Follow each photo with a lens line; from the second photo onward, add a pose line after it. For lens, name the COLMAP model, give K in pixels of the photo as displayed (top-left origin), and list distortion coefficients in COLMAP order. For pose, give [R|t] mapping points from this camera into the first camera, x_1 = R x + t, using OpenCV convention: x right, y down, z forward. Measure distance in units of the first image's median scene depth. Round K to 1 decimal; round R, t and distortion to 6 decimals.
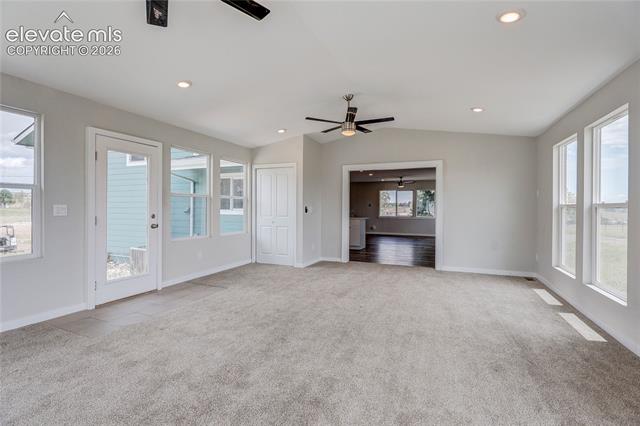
lens RADIAL K [[303.3, 0, 319.6], [0, 303.3, 203.5], [0, 0, 1]] dist [-0.001220, 0.000028]
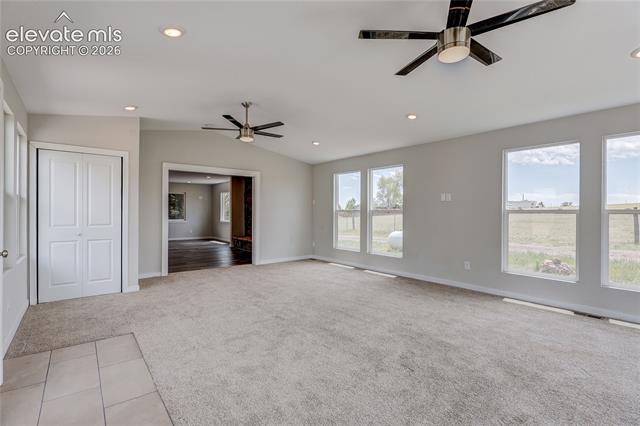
lens RADIAL K [[298.5, 0, 332.4], [0, 298.5, 211.3], [0, 0, 1]] dist [0.000128, 0.000020]
pose [[0.450720, -0.004139, 0.892656, -0.663194], [-0.014465, 0.999824, 0.011939, -0.007687], [-0.892548, -0.018294, 0.450581, 0.287664]]
